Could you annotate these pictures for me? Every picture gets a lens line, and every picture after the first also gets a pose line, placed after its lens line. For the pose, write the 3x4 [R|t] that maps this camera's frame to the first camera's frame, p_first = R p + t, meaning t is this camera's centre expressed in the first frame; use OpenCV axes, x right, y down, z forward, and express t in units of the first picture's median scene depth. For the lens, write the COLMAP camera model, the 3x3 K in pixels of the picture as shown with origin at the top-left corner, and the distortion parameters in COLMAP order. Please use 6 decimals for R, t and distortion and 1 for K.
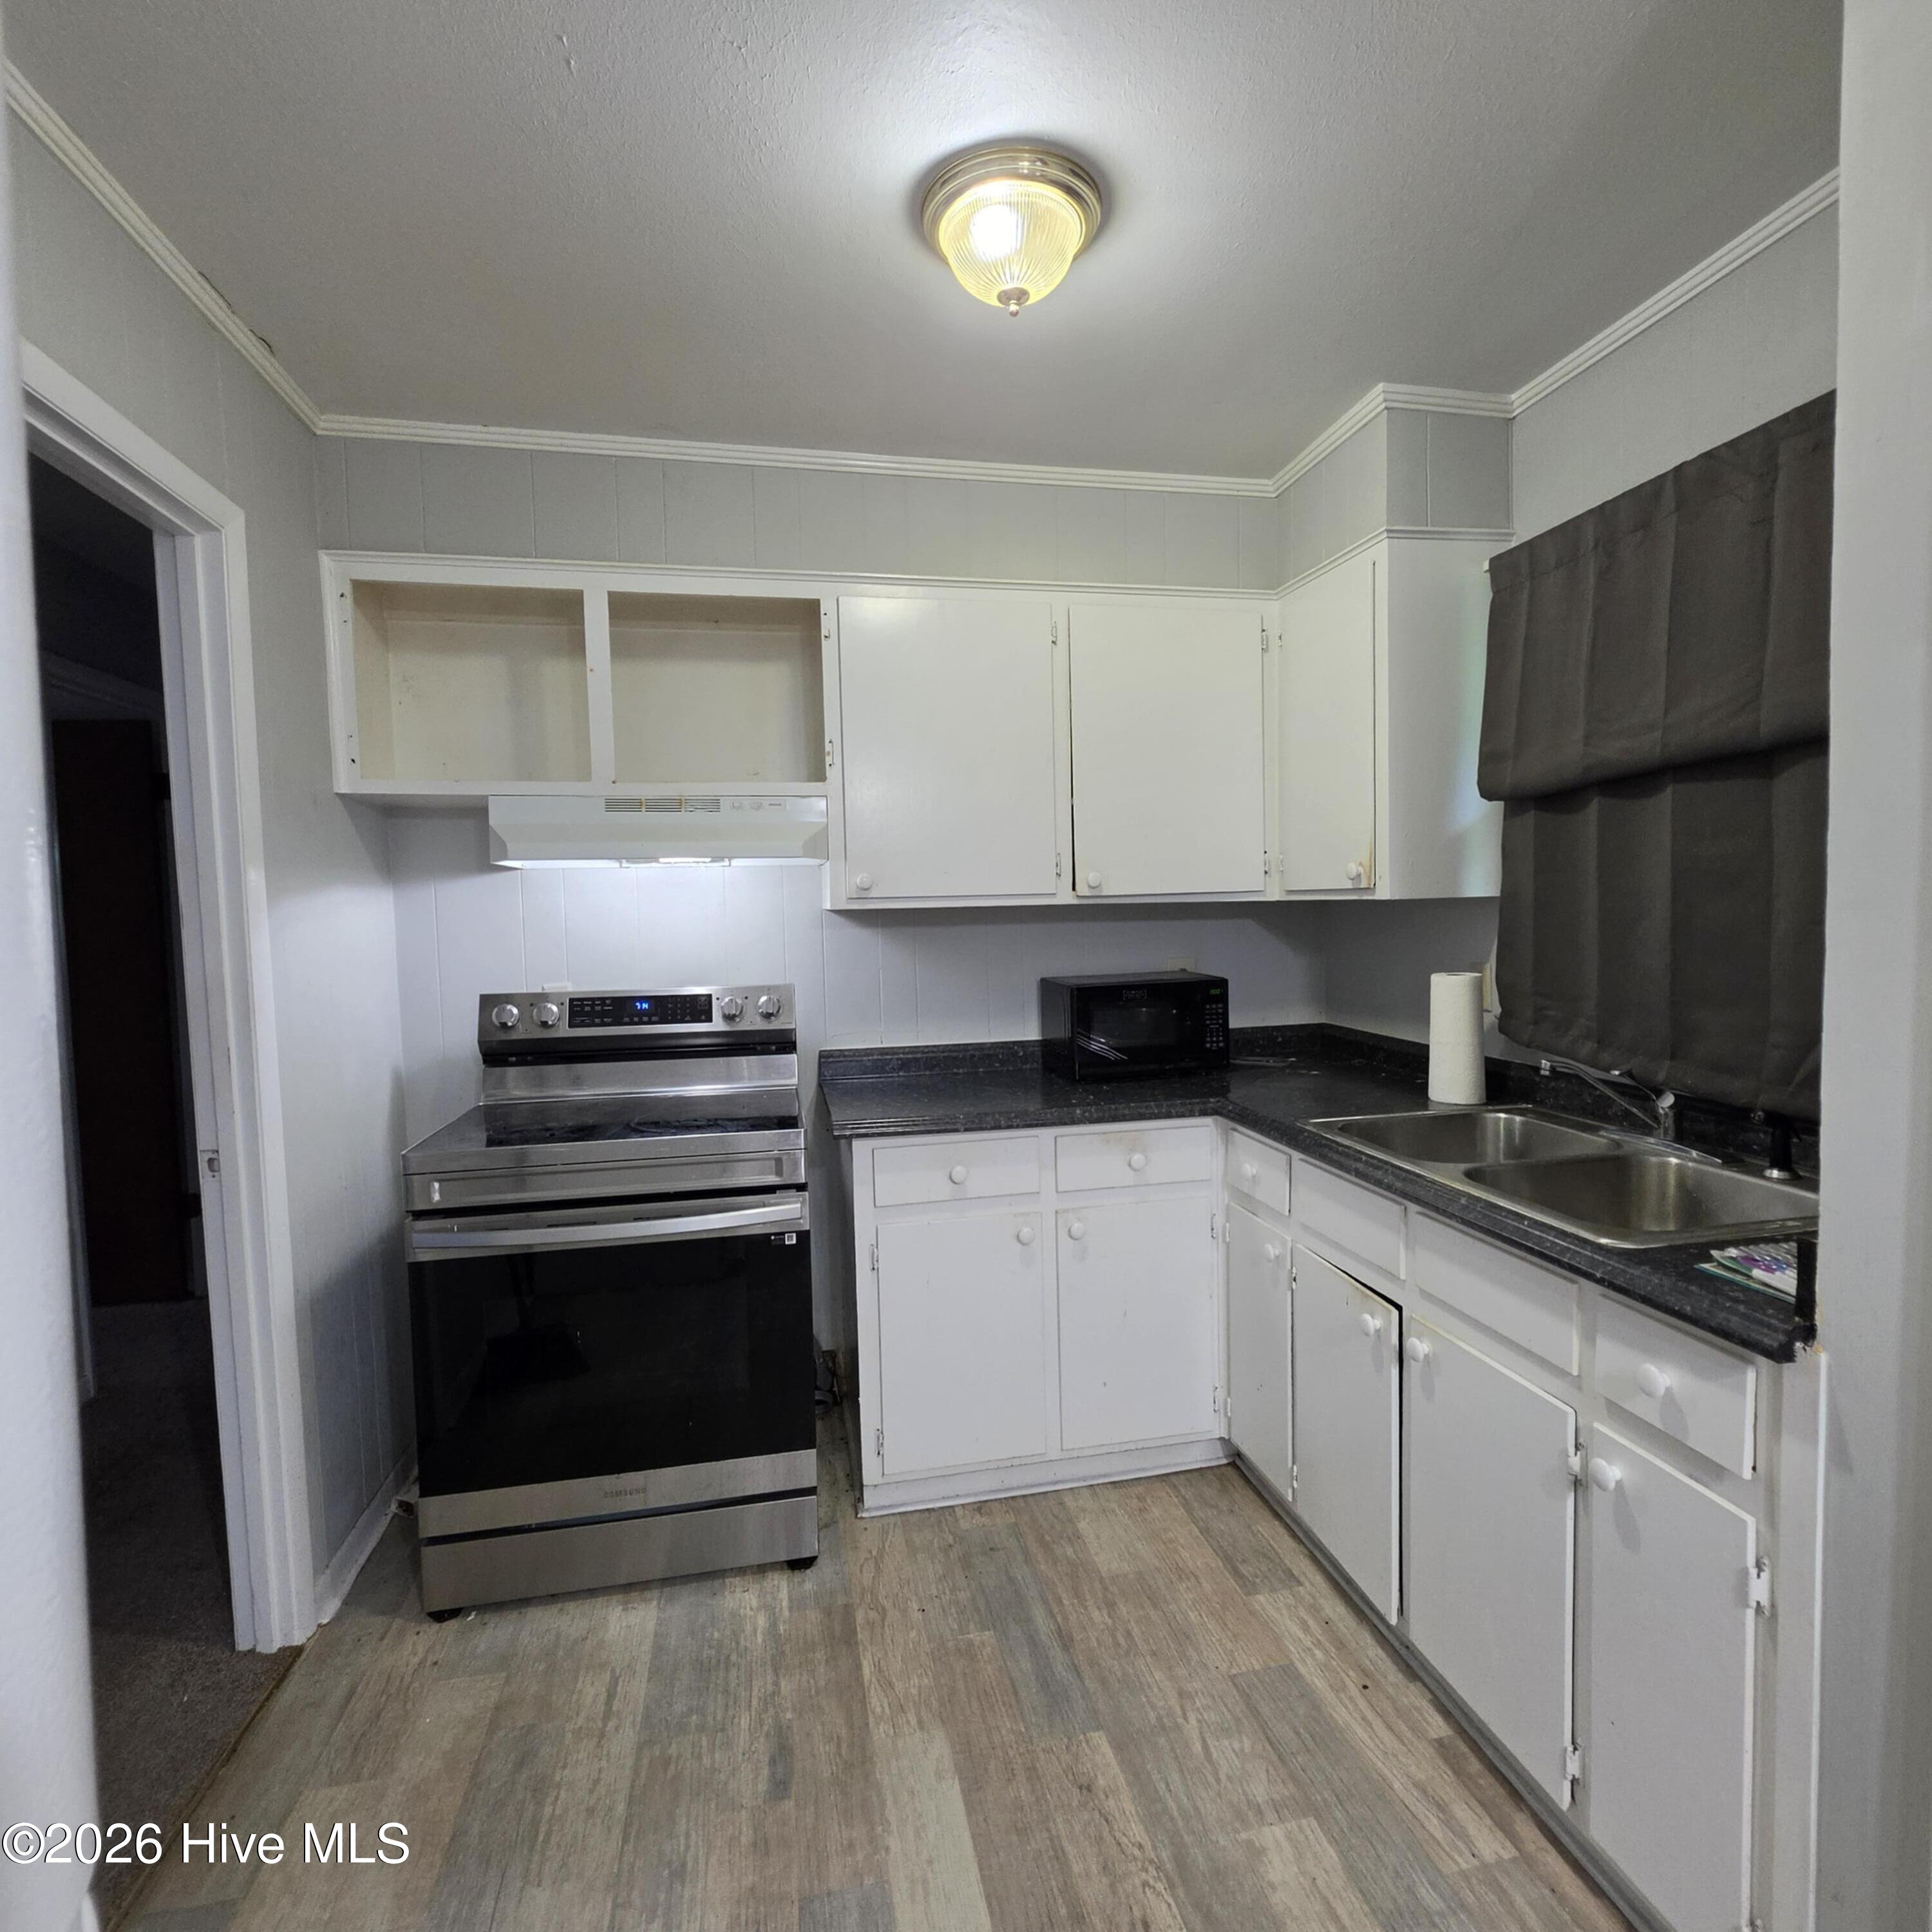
lens RADIAL K [[1018.4, 0, 976.9], [0, 1018.4, 967.9], [0, 0, 1]] dist [-0.001291, -0.001884]
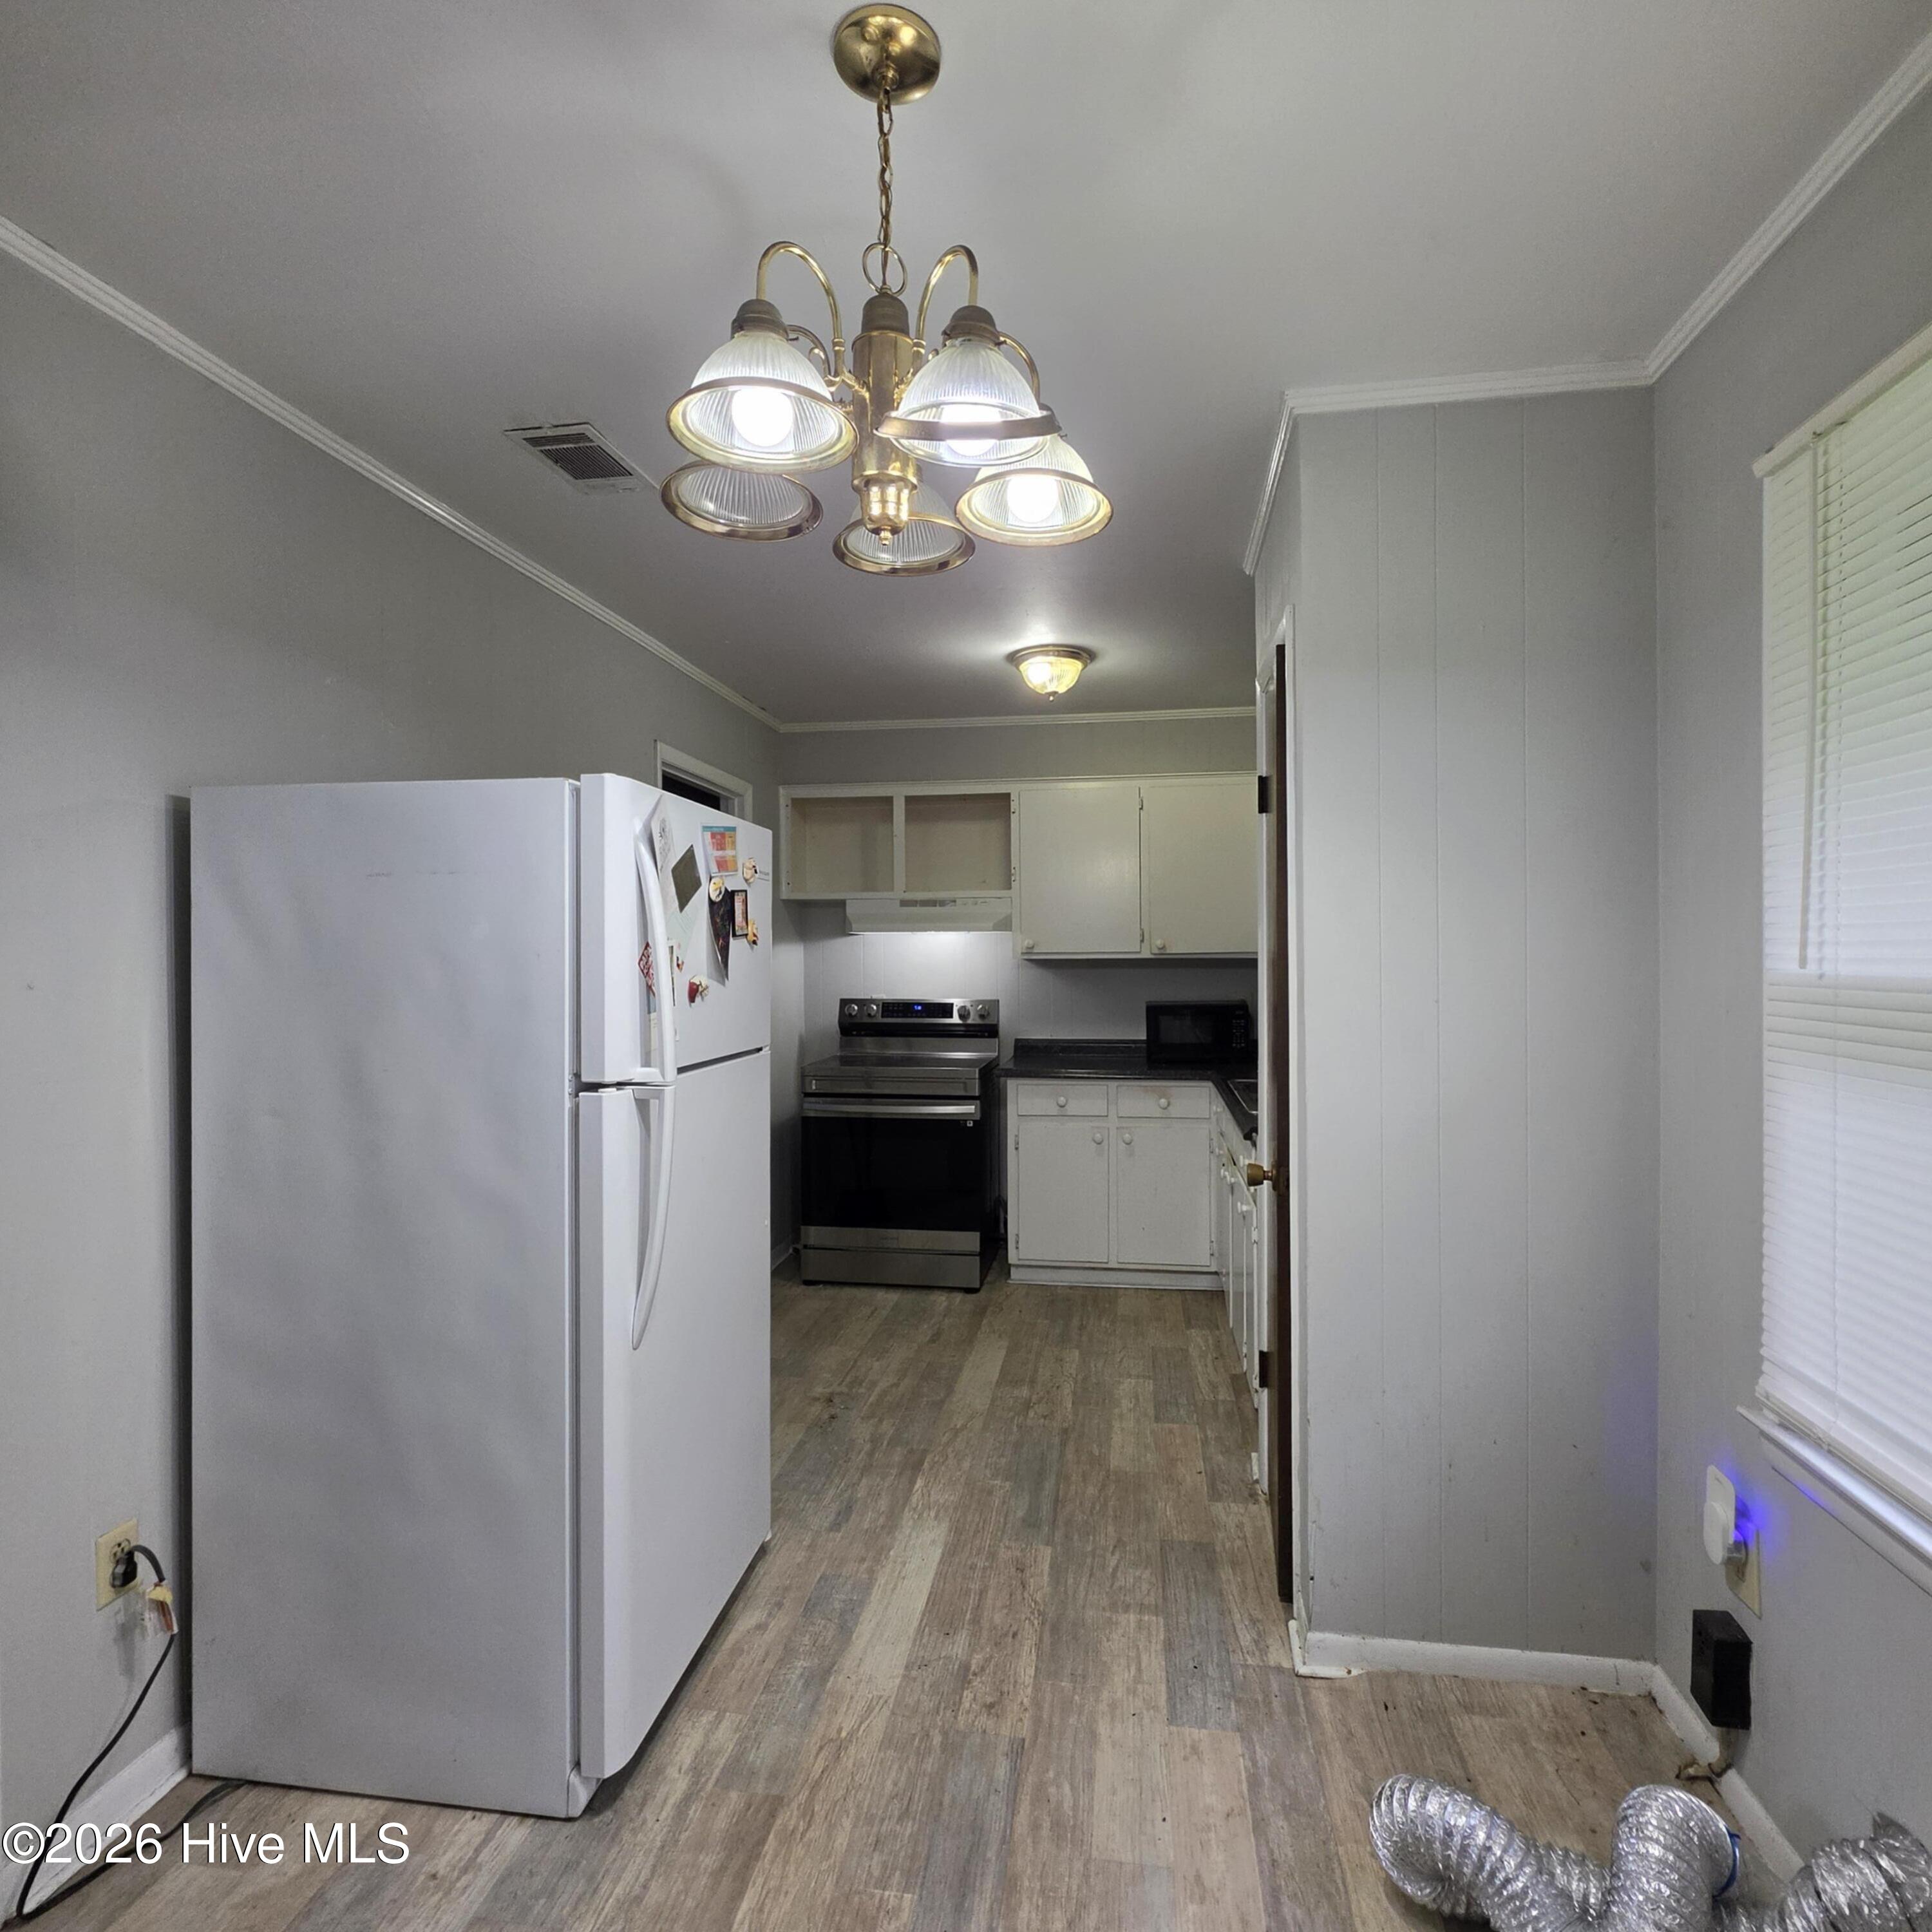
lens RADIAL K [[1018.4, 0, 976.9], [0, 1018.4, 967.9], [0, 0, 1]] dist [-0.001291, -0.001884]
pose [[0.936758, 0.021932, -0.349289, 0.470533], [-0.034516, 0.998958, -0.029843, 0.017861], [0.348271, 0.040012, 0.936540, -0.795225]]
